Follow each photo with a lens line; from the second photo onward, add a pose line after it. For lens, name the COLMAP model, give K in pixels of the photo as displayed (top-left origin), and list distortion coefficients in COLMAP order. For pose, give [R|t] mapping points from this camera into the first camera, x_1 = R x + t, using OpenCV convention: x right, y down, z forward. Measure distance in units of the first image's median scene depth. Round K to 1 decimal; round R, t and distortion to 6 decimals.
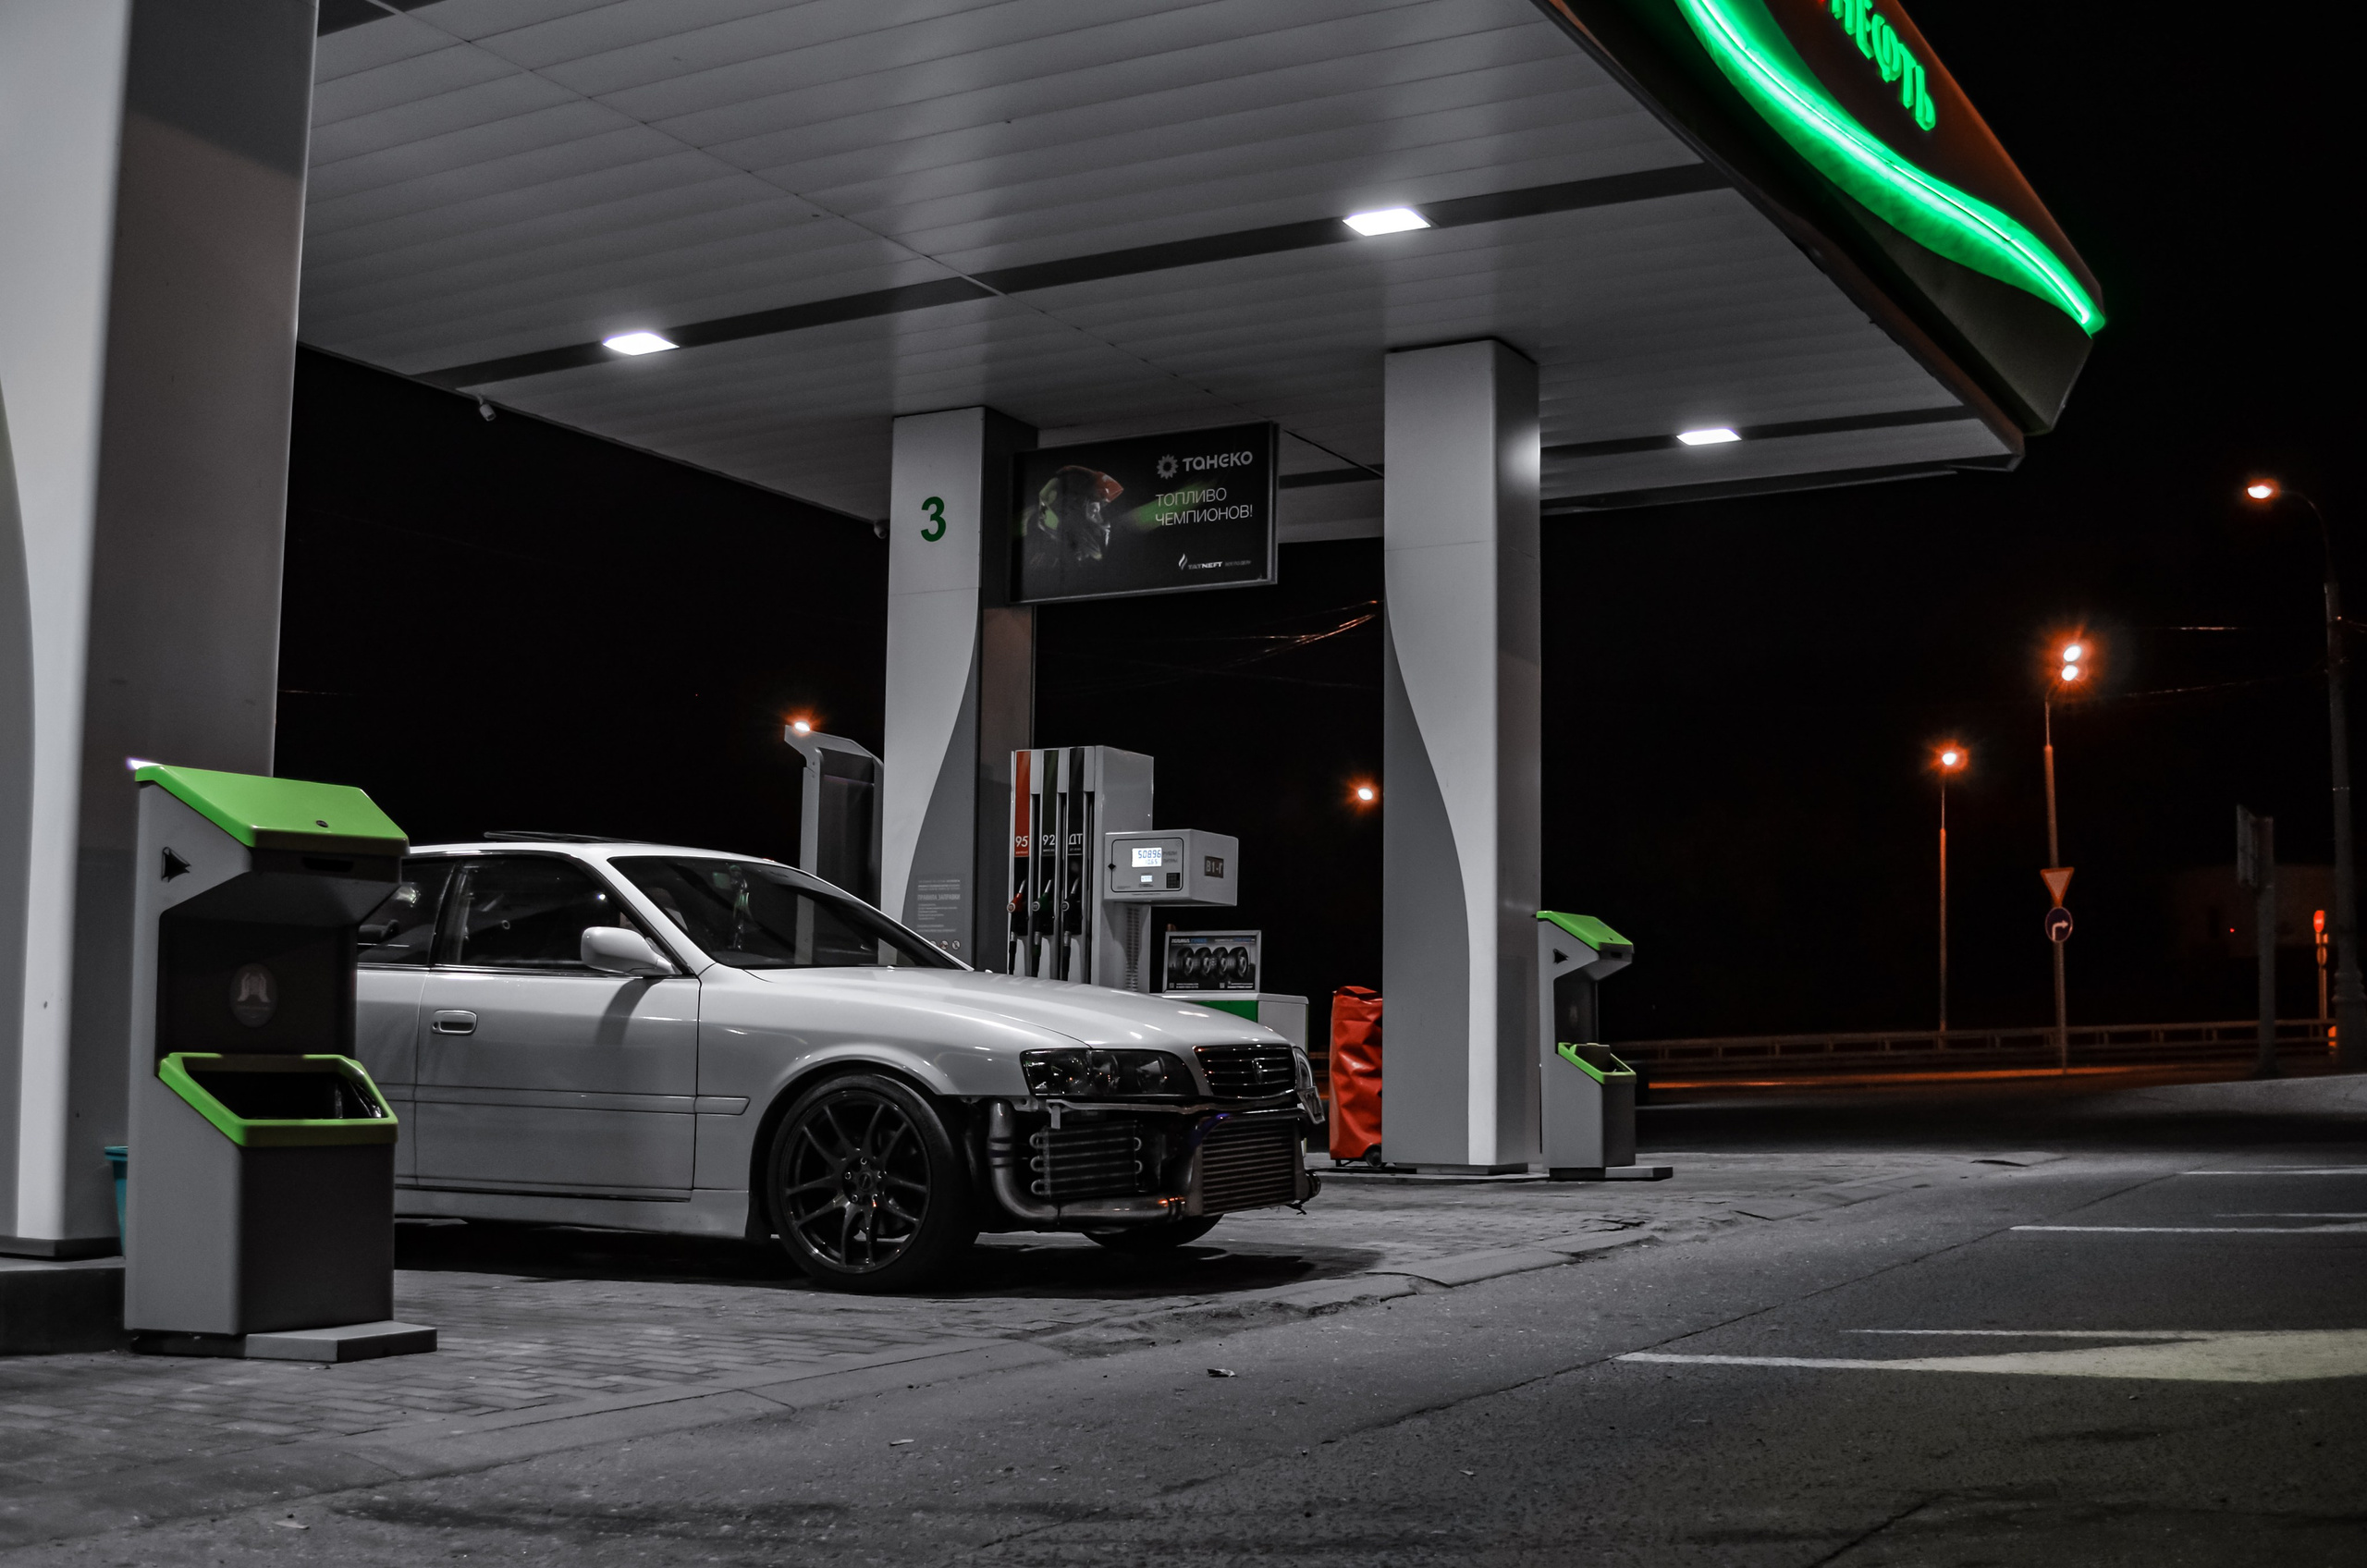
lens RADIAL K [[2654.0, 0, 1183.5], [0, 2654.0, 784.0], [0, 0, 1]] dist [-0.021403, -0.004433]
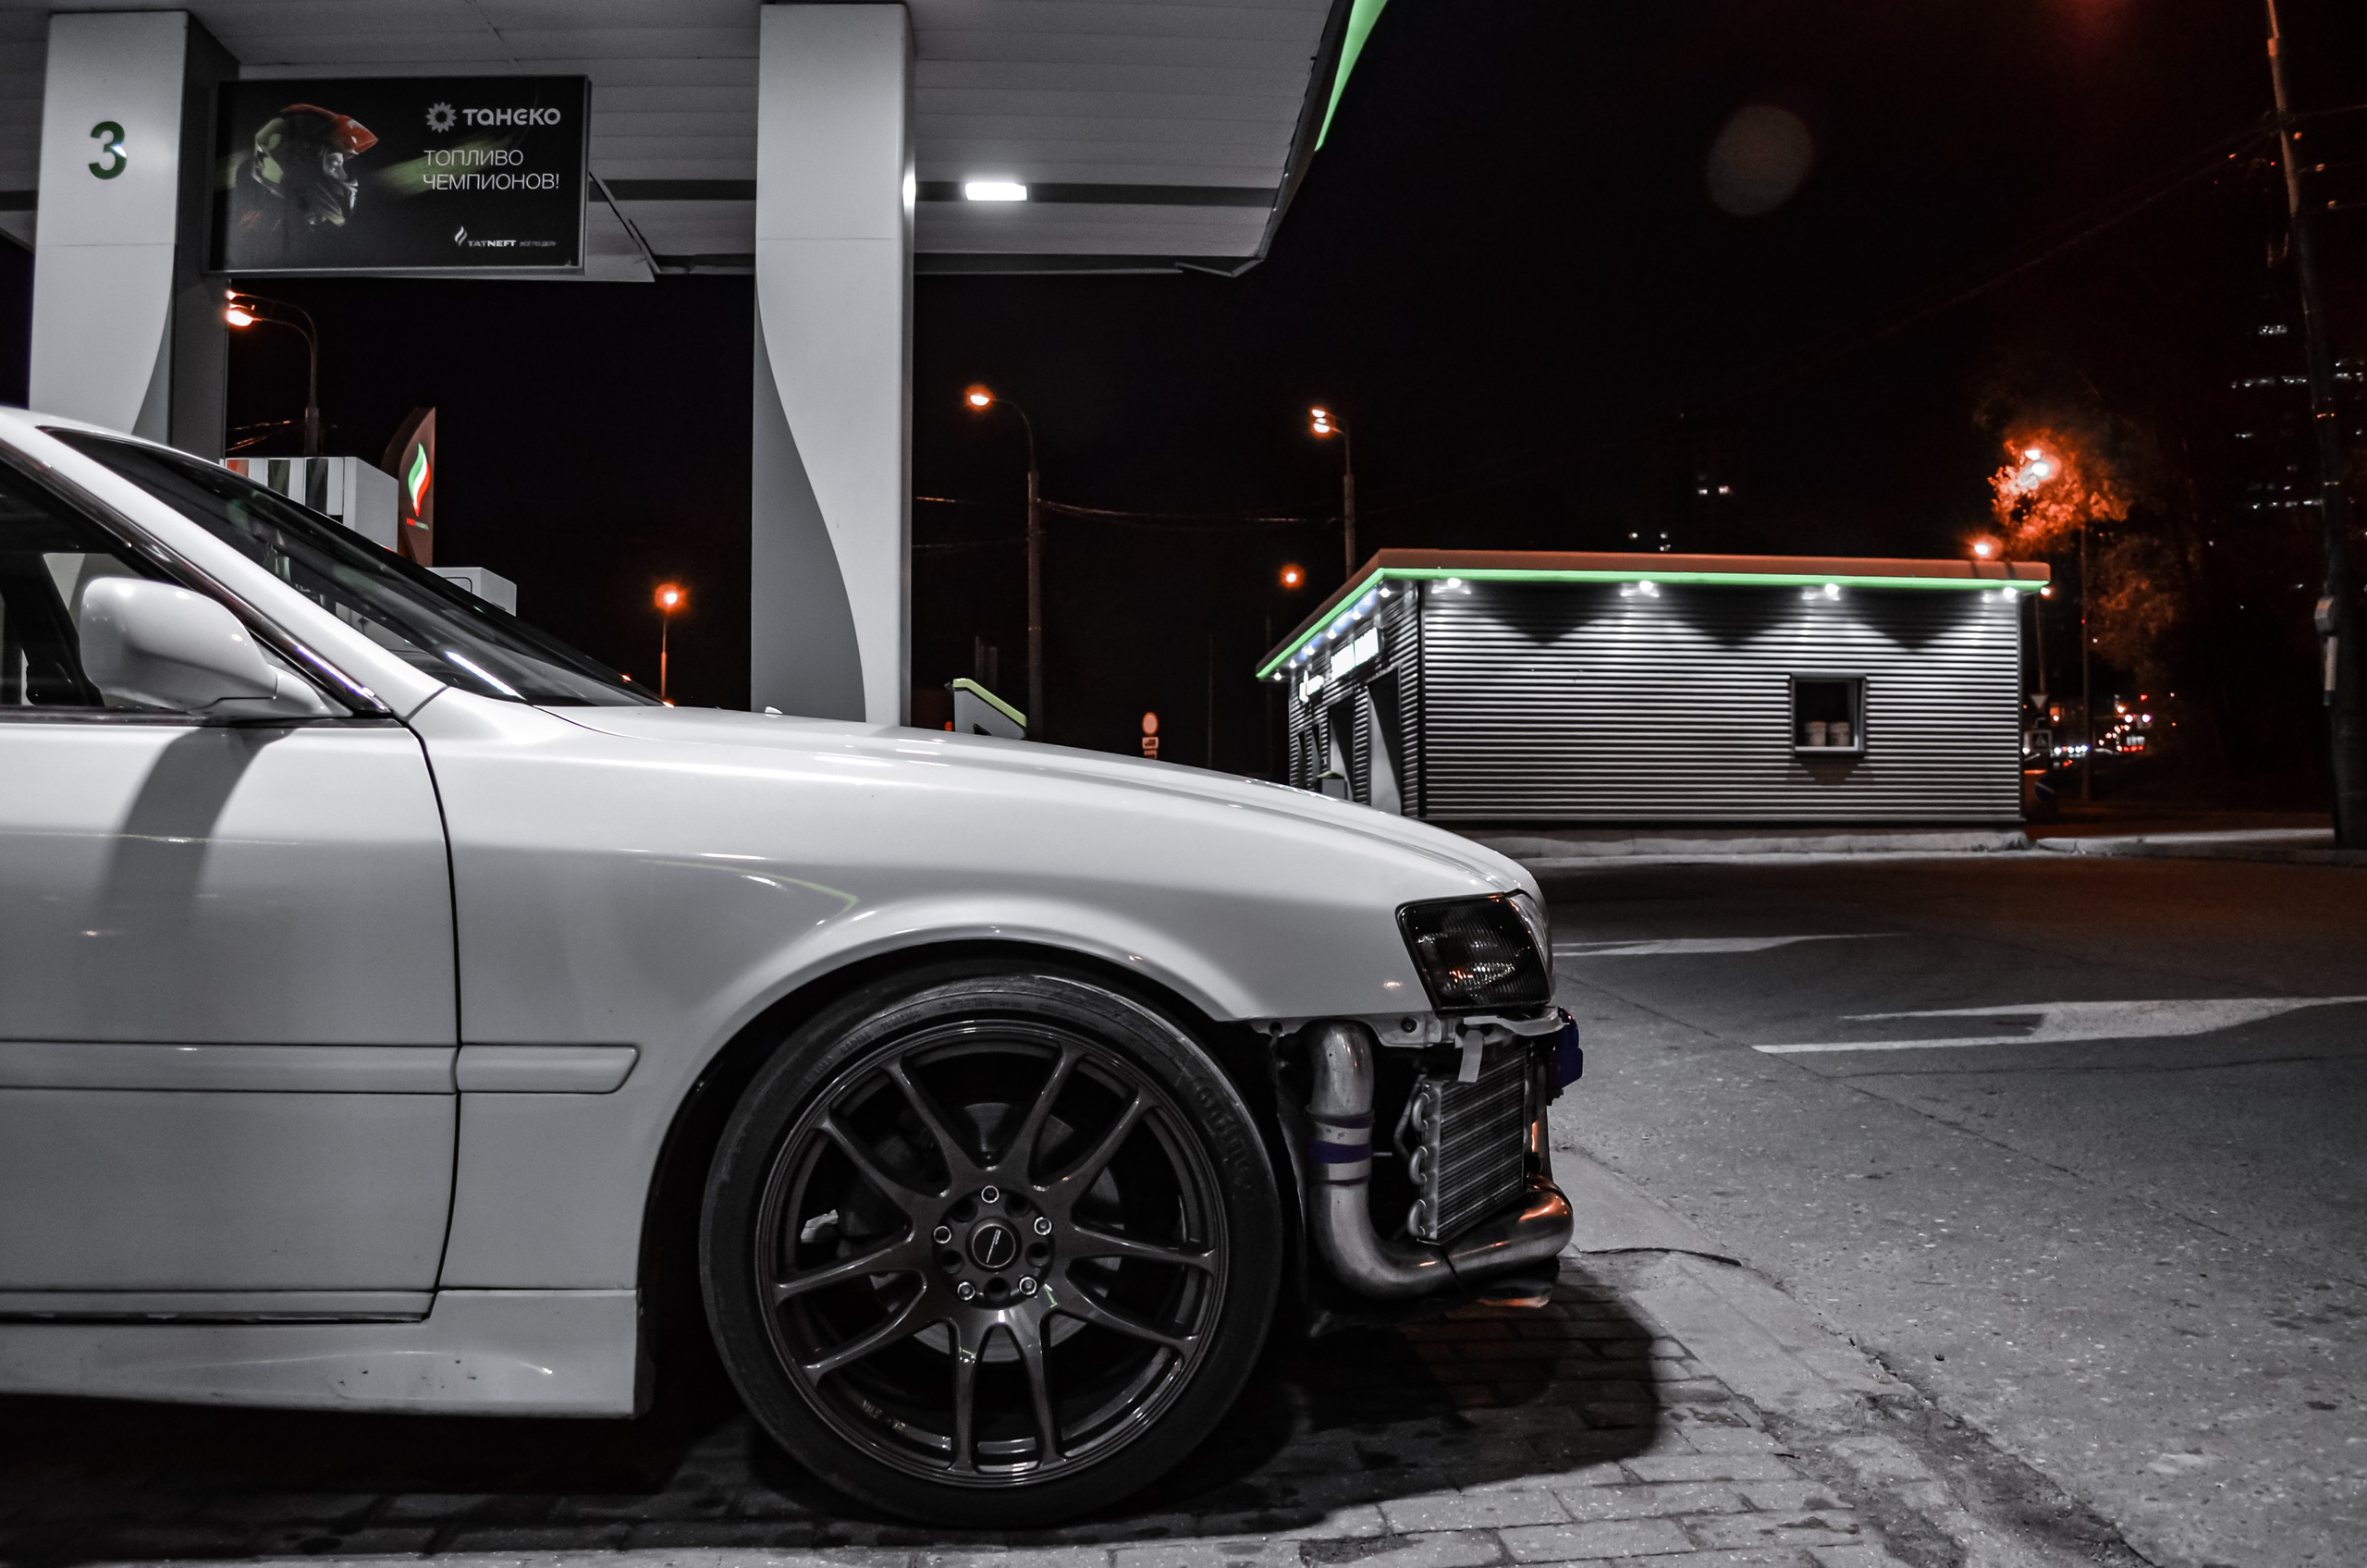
lens RADIAL K [[1956.3, 0, 1183.5], [0, 1956.3, 784.0], [0, 0, 1]] dist [-0.110850, 0.011003]
pose [[0.840362, -0.002024, 0.542022, -0.130305], [-0.042678, 0.996641, 0.069890, 0.031572], [-0.540343, -0.081865, 0.837453, 0.389647]]
